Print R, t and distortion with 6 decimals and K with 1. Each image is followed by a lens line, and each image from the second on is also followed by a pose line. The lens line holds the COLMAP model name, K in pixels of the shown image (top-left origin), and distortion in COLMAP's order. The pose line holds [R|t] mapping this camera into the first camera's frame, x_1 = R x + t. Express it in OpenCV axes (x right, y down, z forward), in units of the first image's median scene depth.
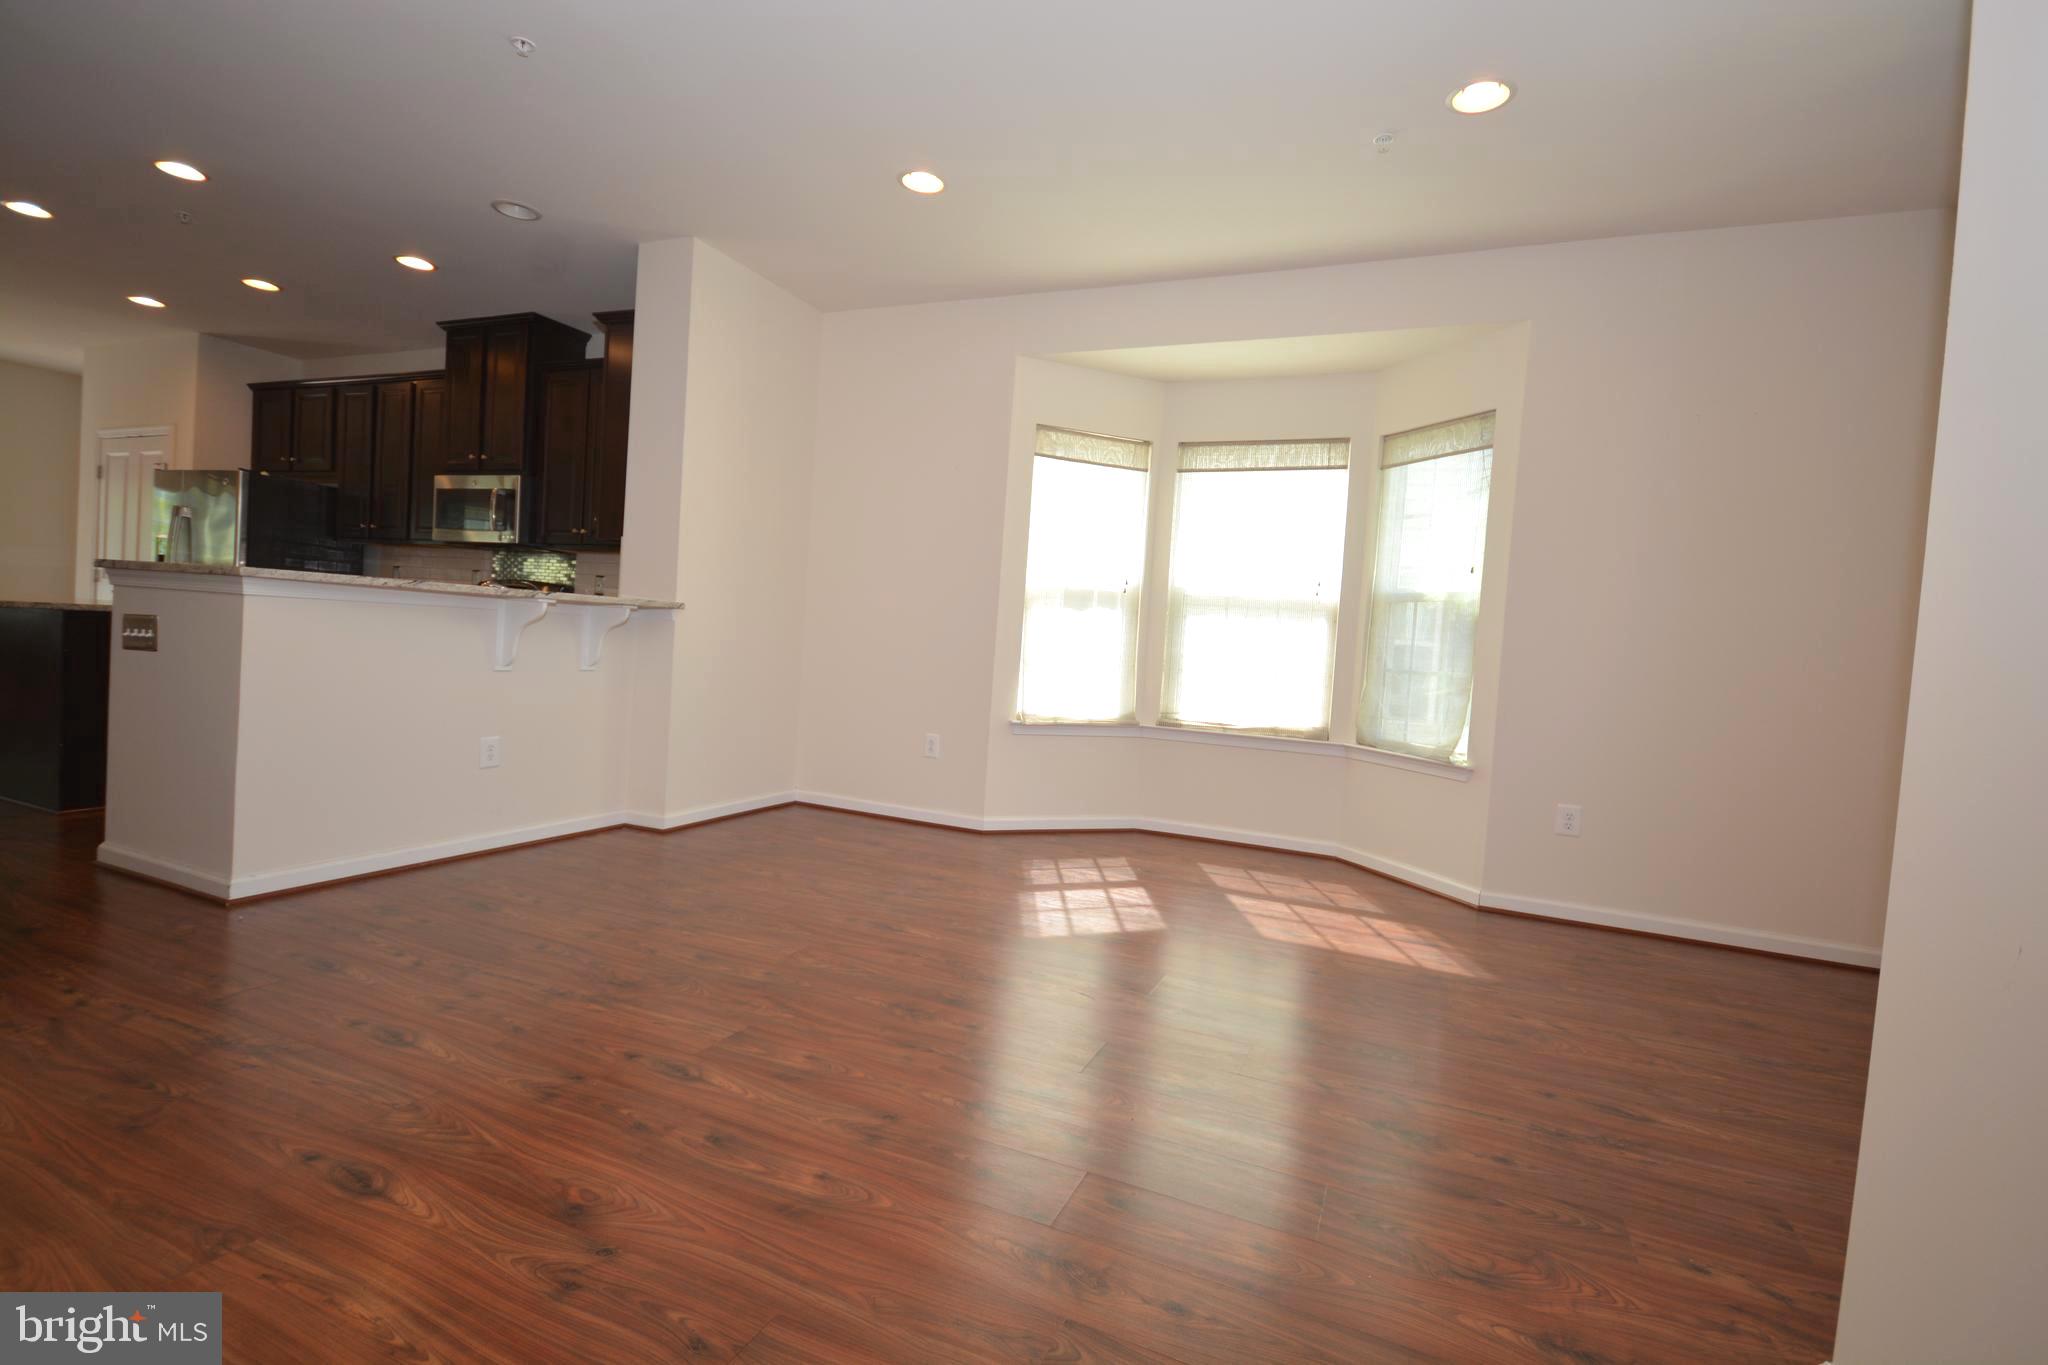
lens RADIAL K [[933.0, 0, 1035.6], [0, 933.0, 675.7], [0, 0, 1]] dist [-0.009735, 0.000689]
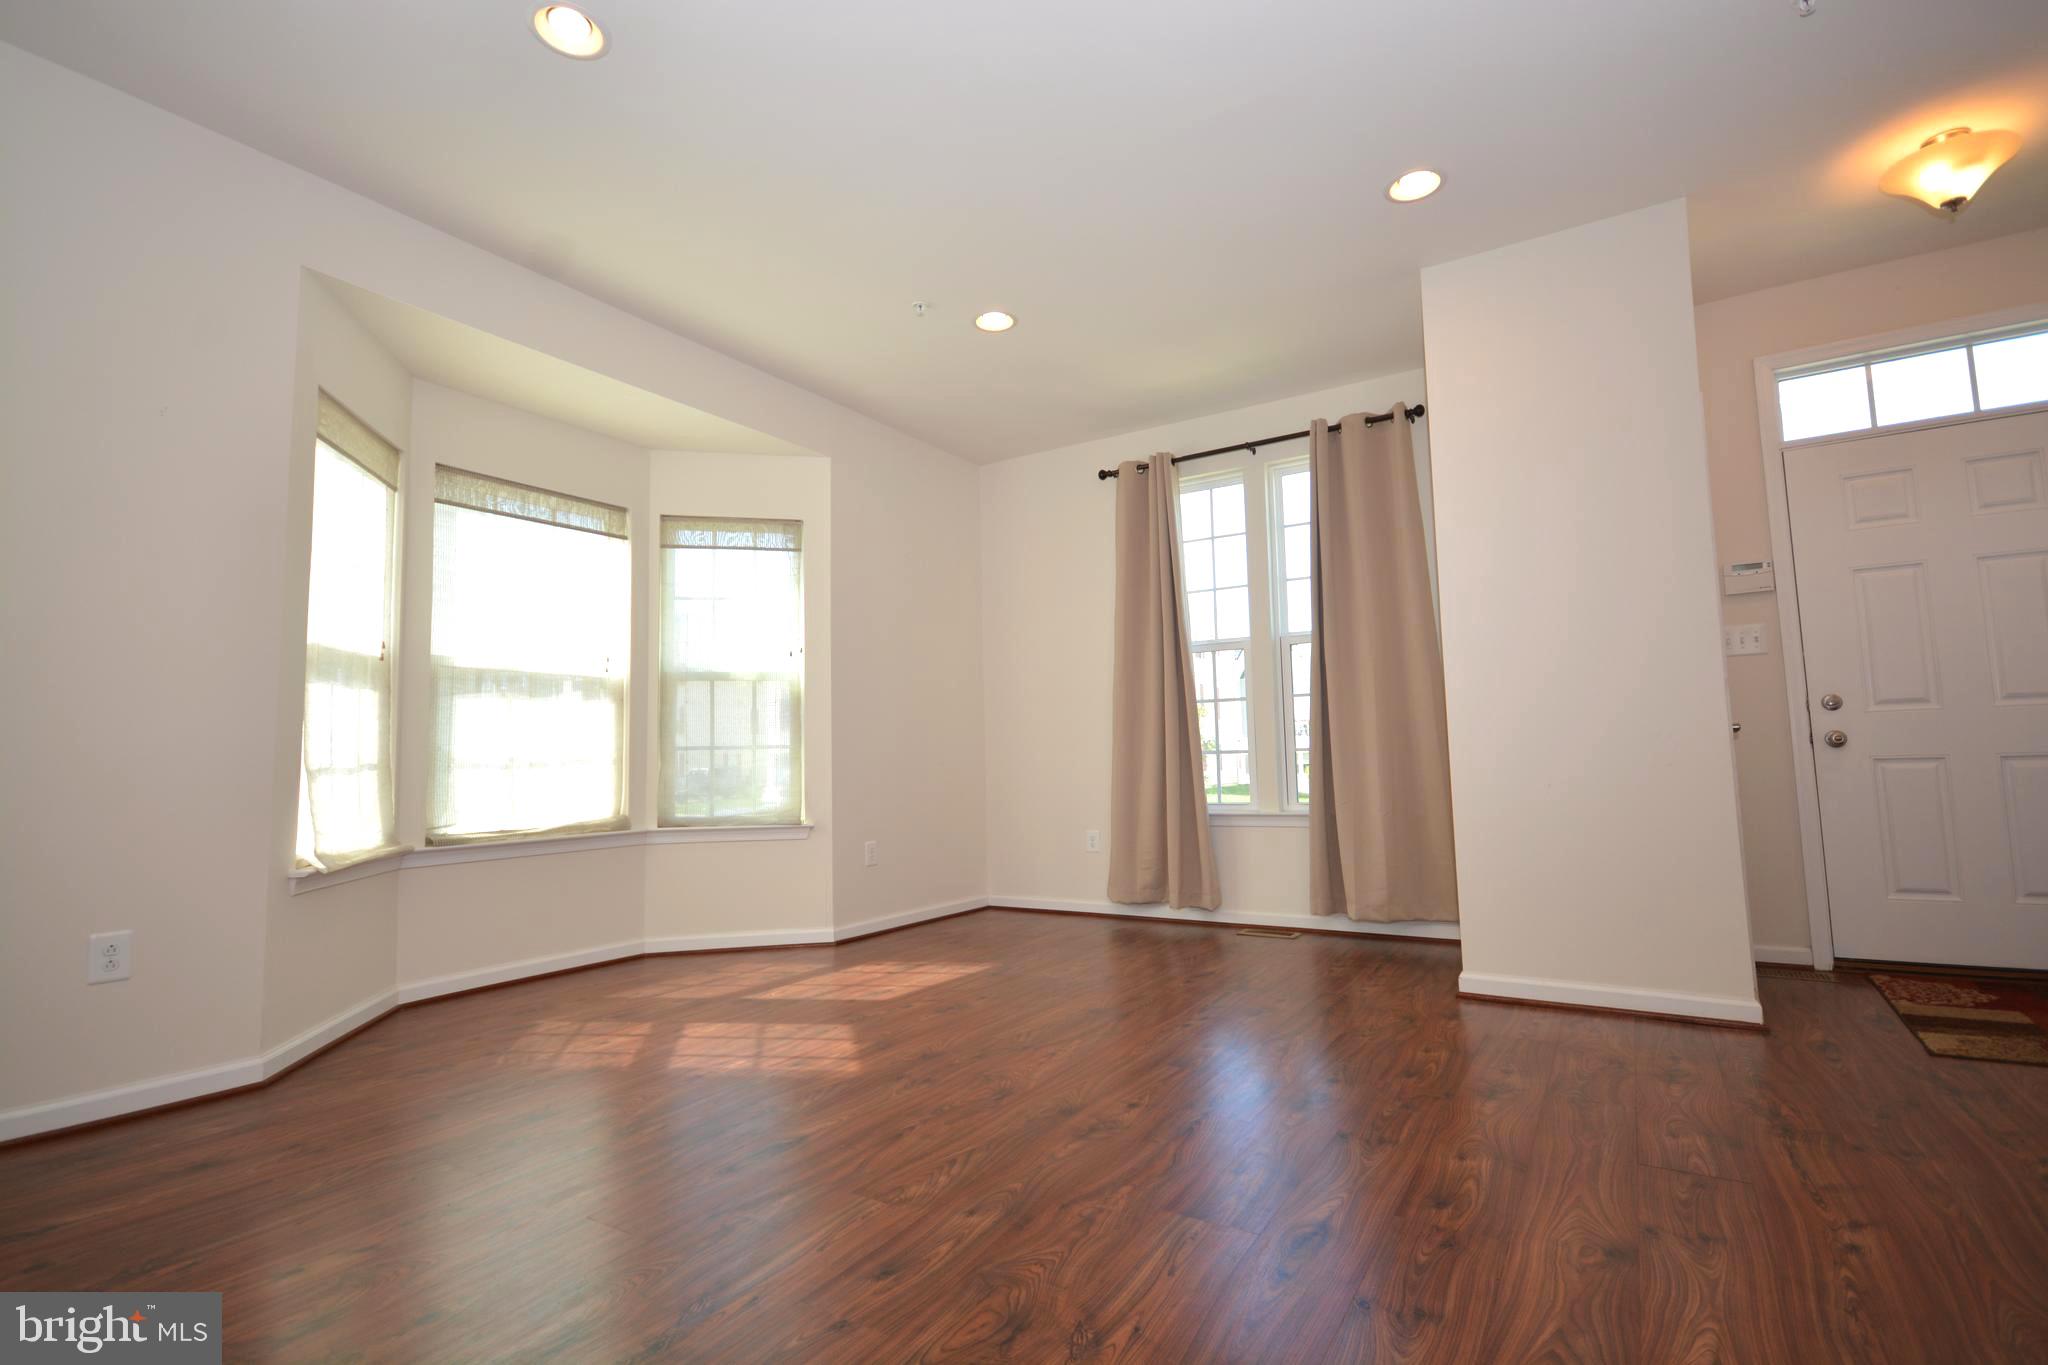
lens RADIAL K [[933.0, 0, 1008.3], [0, 933.0, 676.7], [0, 0, 1]] dist [-0.009735, 0.000689]
pose [[0.195166, 0.019878, 0.980569, -0.531677], [0.069406, 0.997008, -0.034025, -0.023633], [-0.978311, 0.074698, 0.193203, 0.455886]]
